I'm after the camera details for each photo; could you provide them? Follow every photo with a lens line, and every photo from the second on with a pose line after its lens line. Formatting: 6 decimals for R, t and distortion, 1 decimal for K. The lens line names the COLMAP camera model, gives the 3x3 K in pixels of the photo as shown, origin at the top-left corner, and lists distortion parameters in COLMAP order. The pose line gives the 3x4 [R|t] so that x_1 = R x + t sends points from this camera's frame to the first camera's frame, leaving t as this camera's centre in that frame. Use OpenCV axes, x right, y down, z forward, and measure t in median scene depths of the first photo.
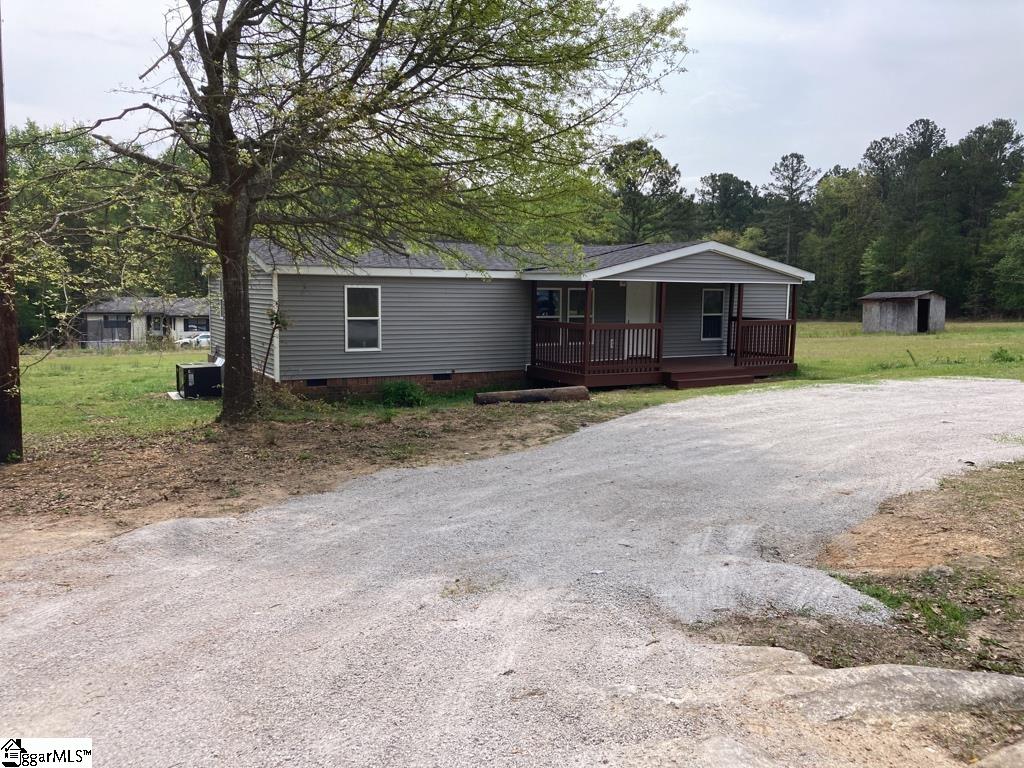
lens RADIAL K [[828.1, 0, 513.1], [0, 828.1, 385.0], [0, 0, 1]] dist [0.029693, -0.008575]
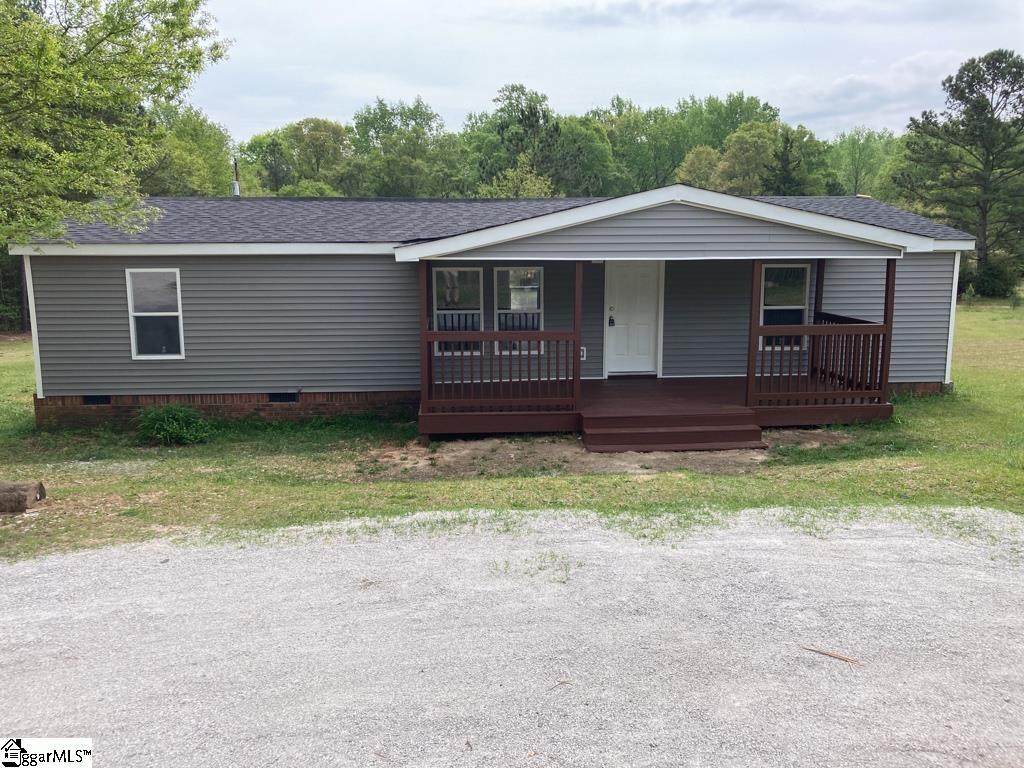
lens RADIAL K [[828.1, 0, 511.0], [0, 828.1, 381.9], [0, 0, 1]] dist [0.029693, -0.008575]
pose [[0.899529, 0.057037, -0.433122, 0.388172], [-0.037805, 0.997884, 0.052893, -0.066598], [0.435222, -0.031205, 0.899782, 0.444068]]
